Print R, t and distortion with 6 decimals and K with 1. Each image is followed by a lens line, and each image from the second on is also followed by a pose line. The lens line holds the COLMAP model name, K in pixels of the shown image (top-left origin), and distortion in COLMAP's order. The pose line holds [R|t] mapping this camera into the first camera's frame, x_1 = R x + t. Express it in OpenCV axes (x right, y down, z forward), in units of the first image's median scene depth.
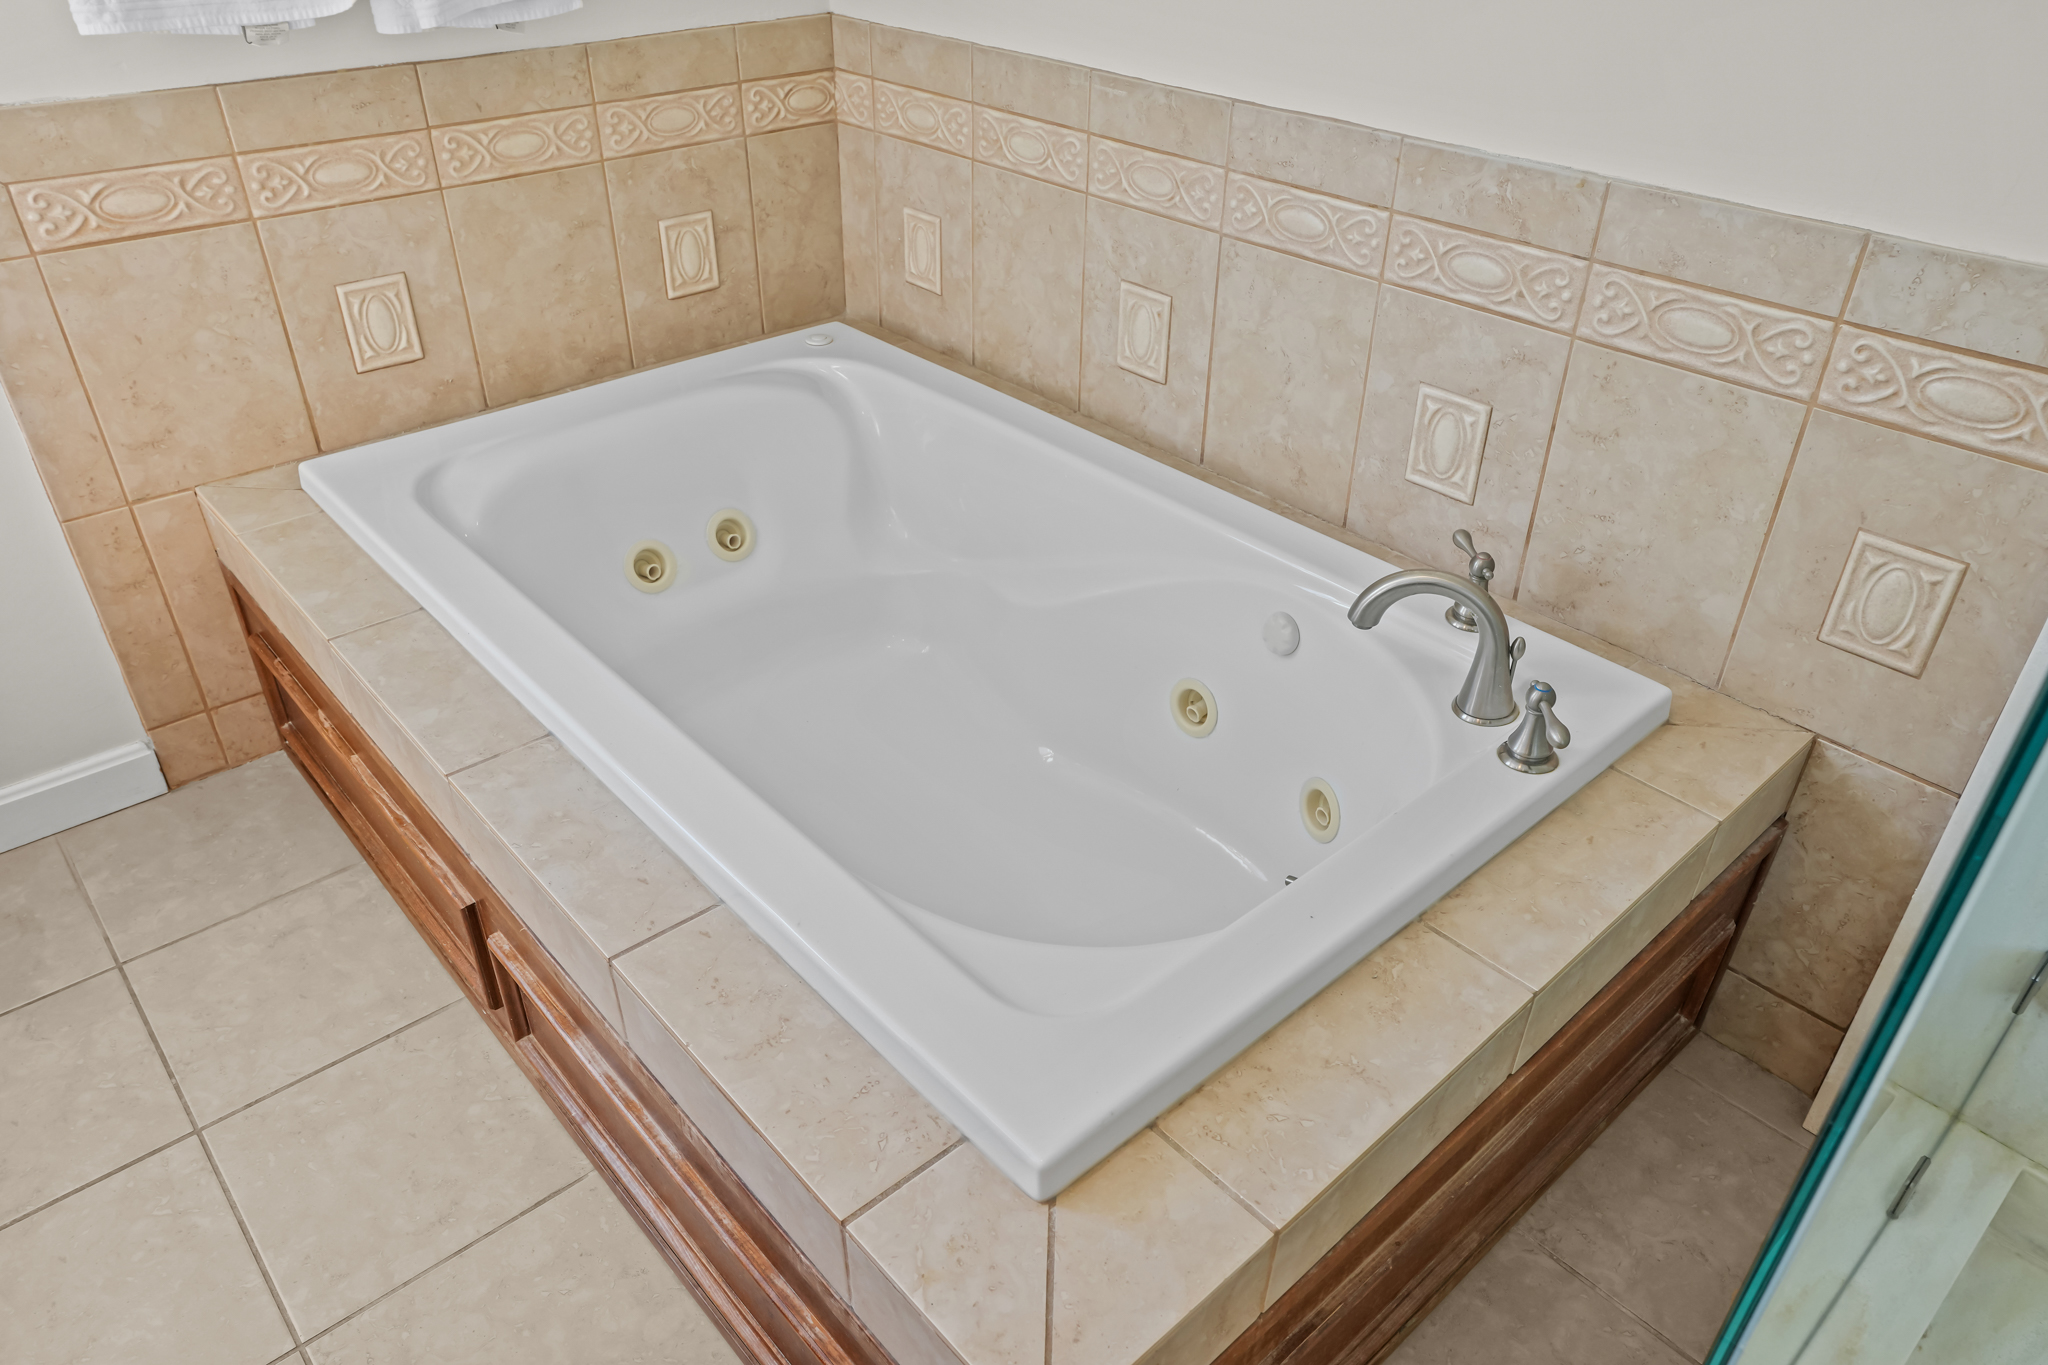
lens RADIAL K [[1382.0, 0, 1030.0], [0, 1382.0, 691.9], [0, 0, 1]] dist [-0.035645, 0.029026]
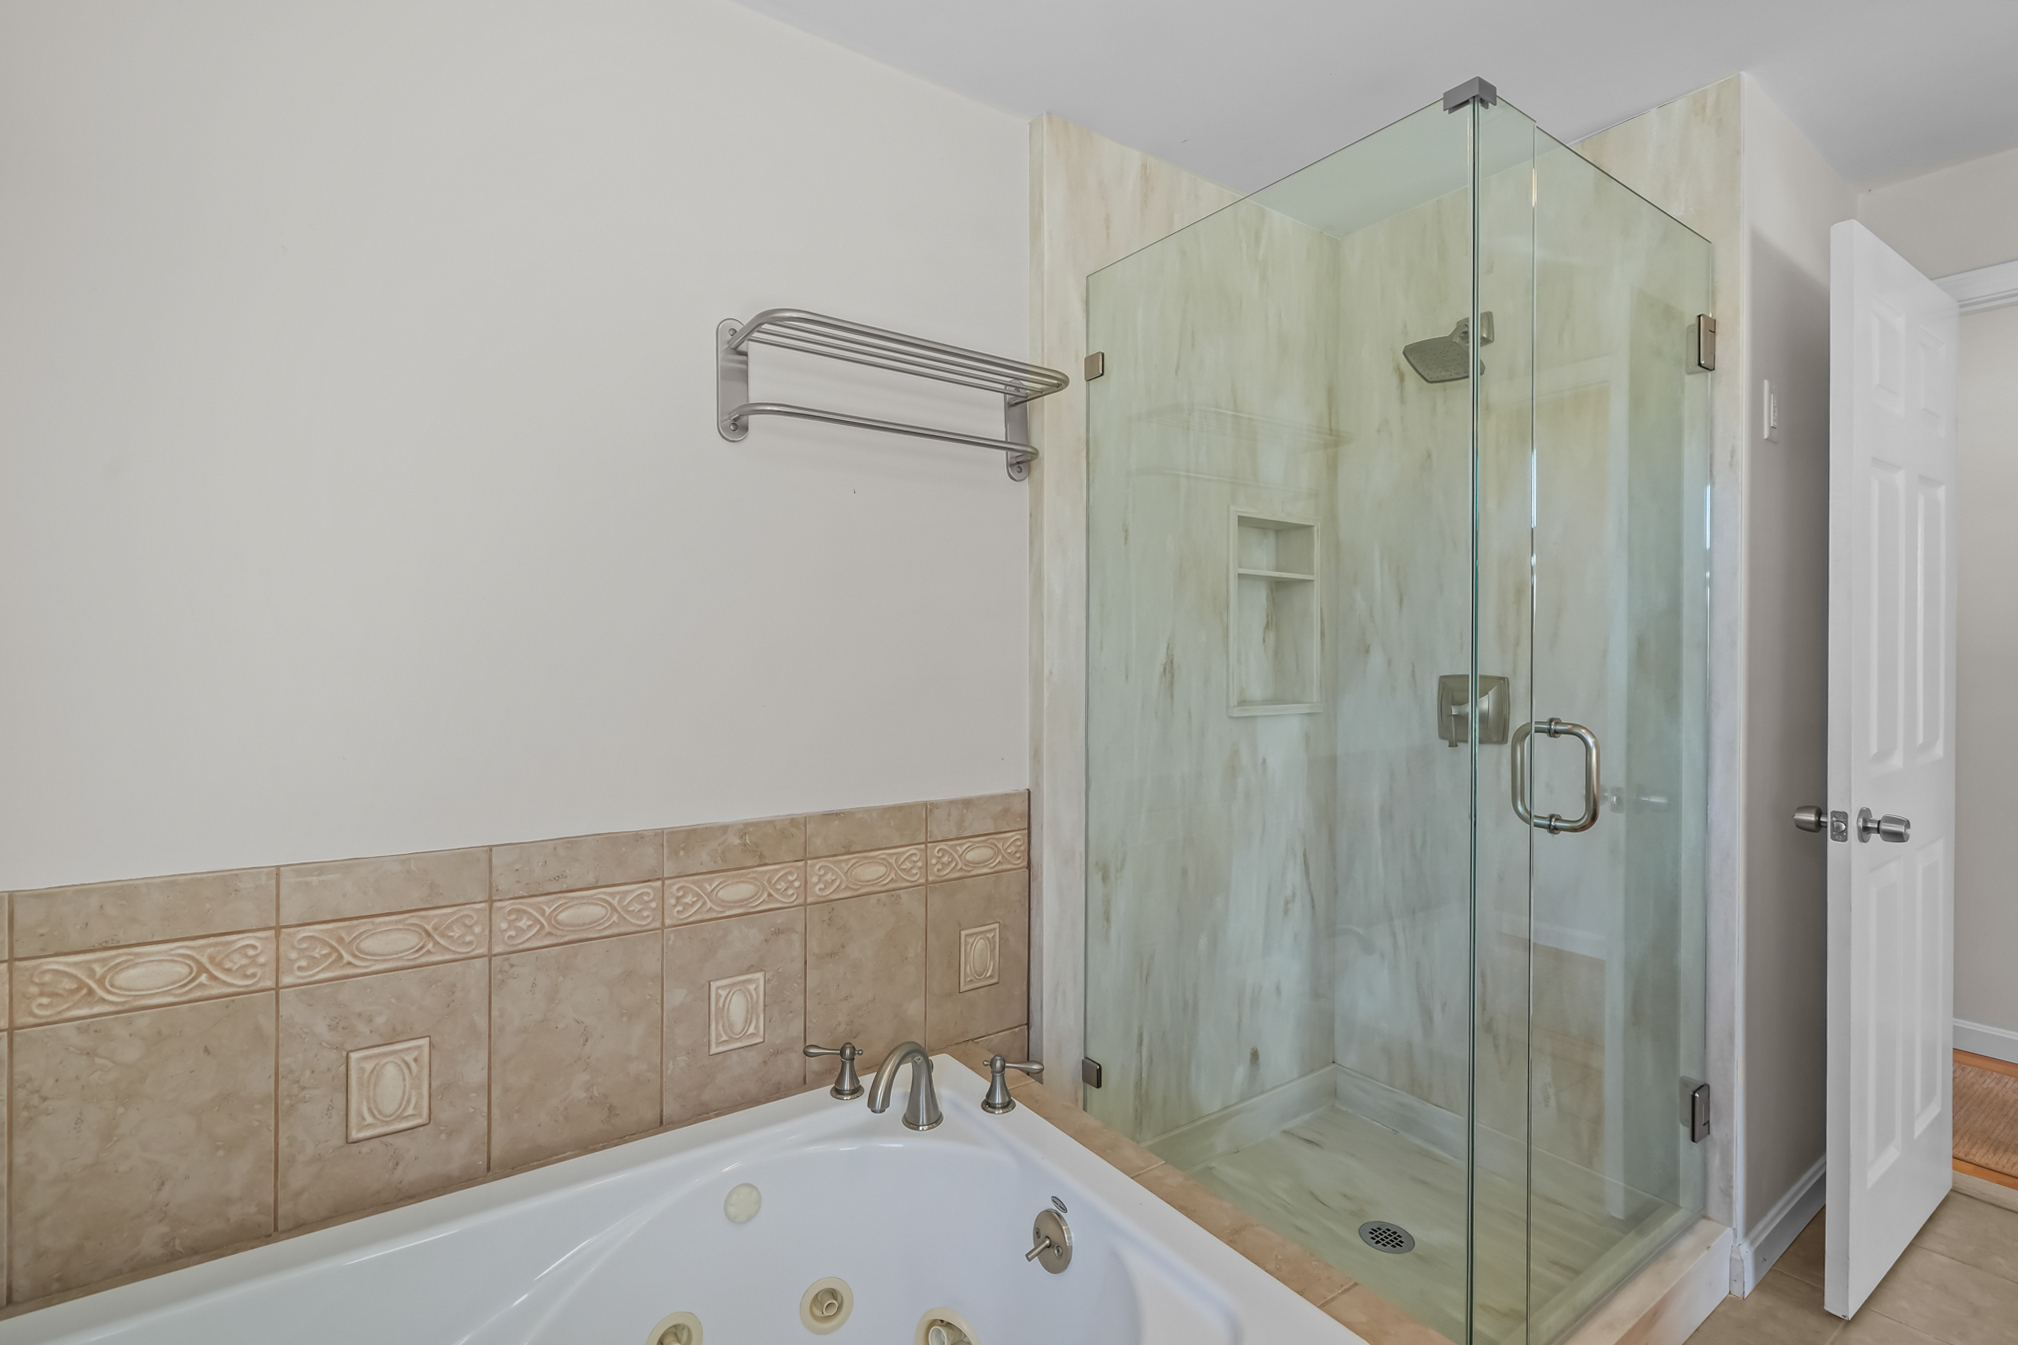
lens RADIAL K [[926.7, 0, 1015.4], [0, 926.7, 664.3], [0, 0, 1]] dist [-0.002702, -0.000288]
pose [[0.112066, -0.018942, 0.993520, -0.535481], [0.552633, 0.832128, -0.046470, -0.238117], [-0.825856, 0.554260, 0.103721, 0.390459]]
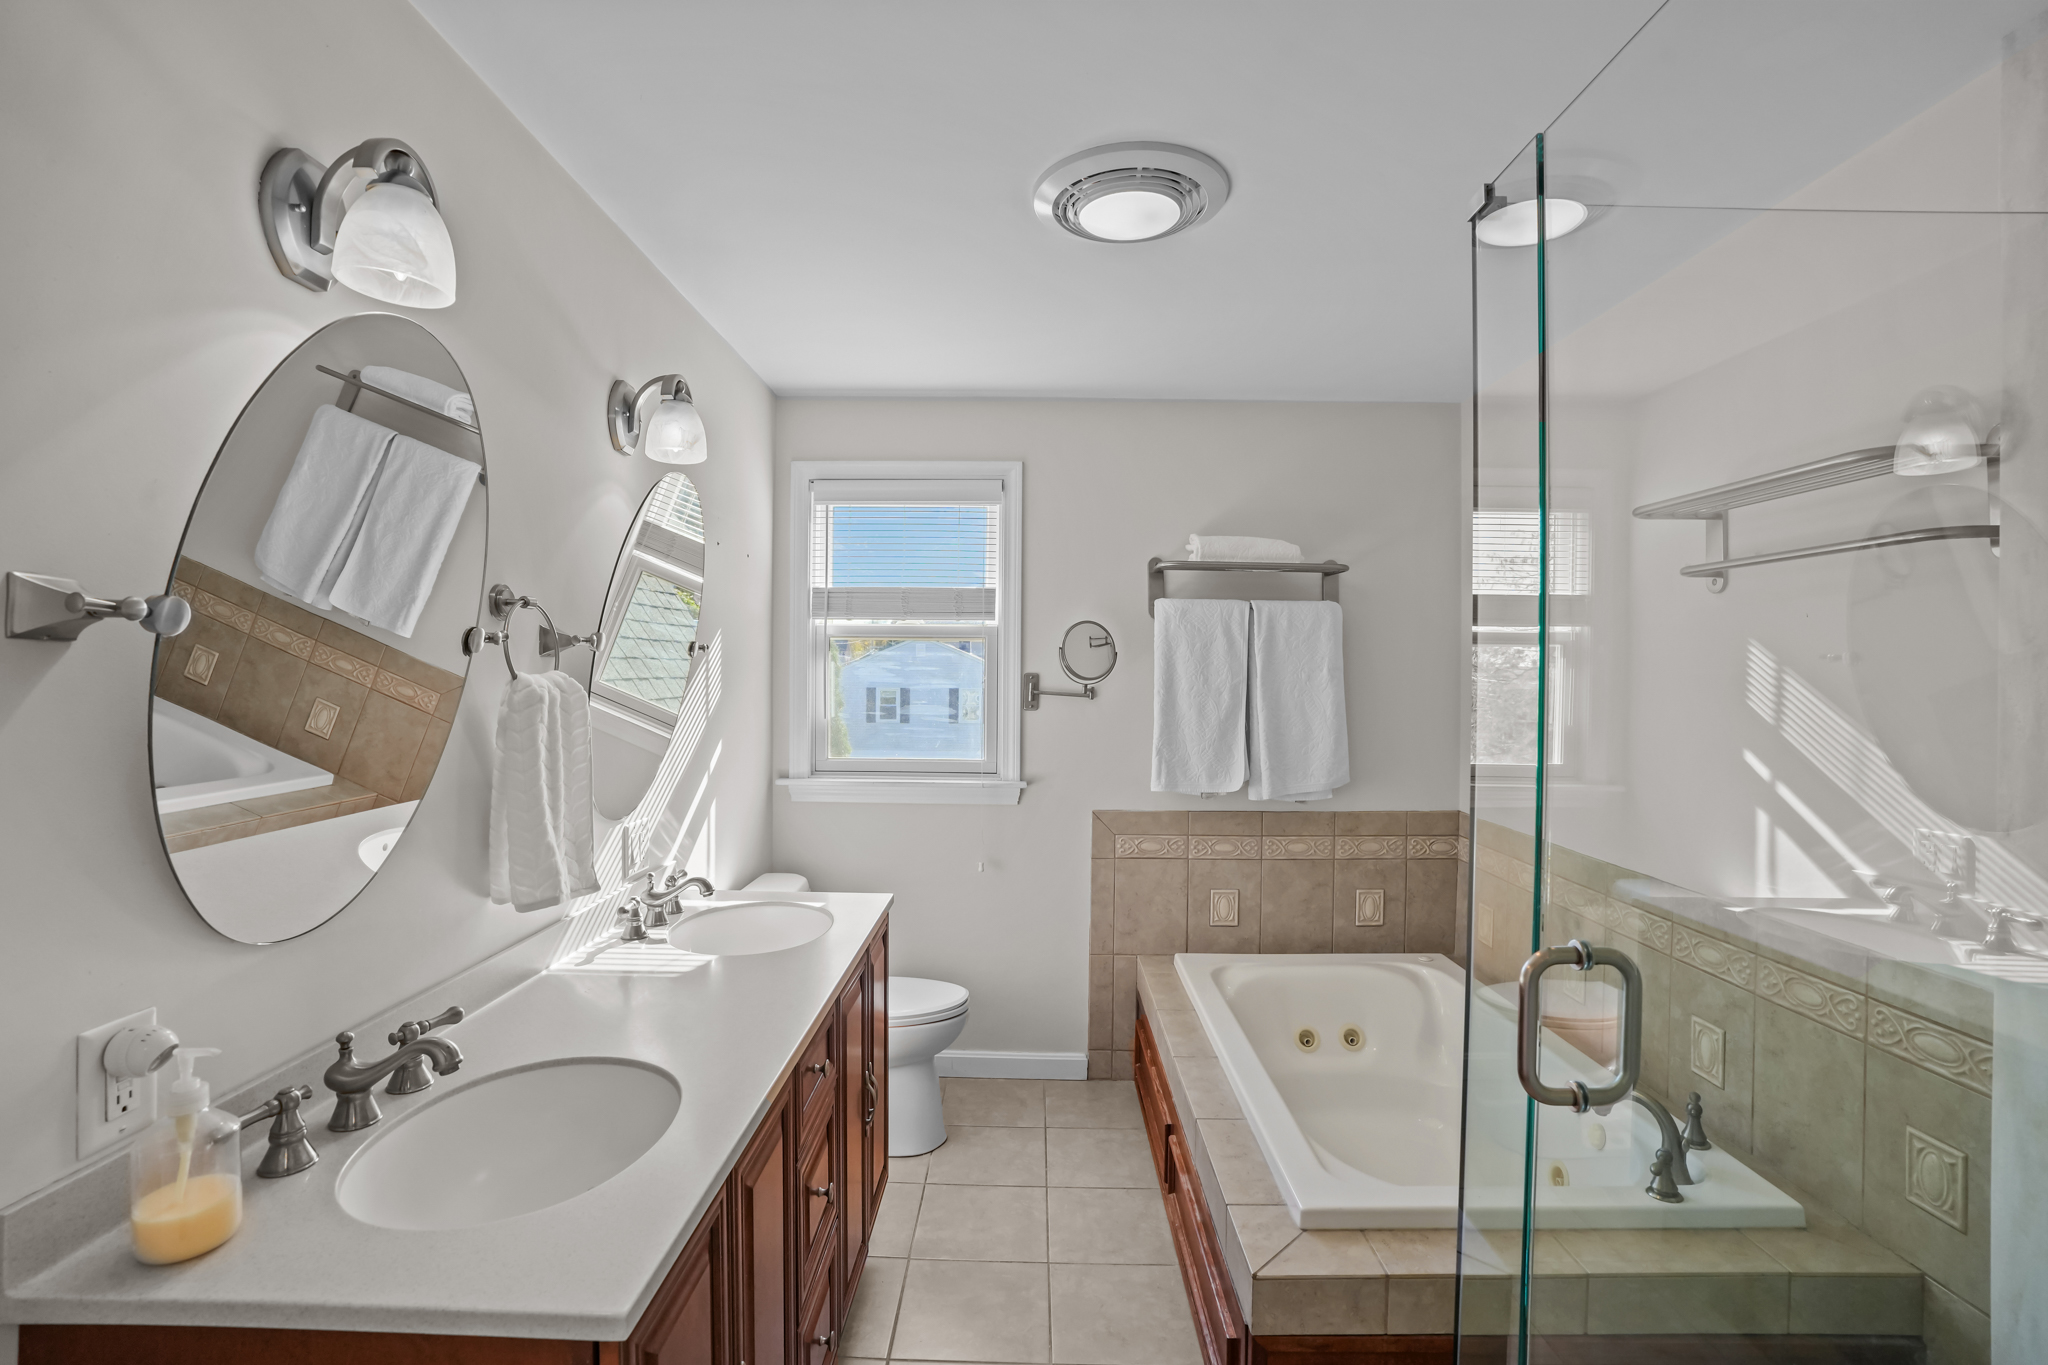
lens RADIAL K [[939.1, 0, 1020.0], [0, 939.1, 692.7], [0, 0, 1]] dist [-0.000809, 0.000020]
pose [[0.733796, 0.006241, -0.679341, 0.406378], [-0.374399, 0.838120, -0.396711, 0.216541], [0.566893, 0.545450, 0.617346, -0.454060]]
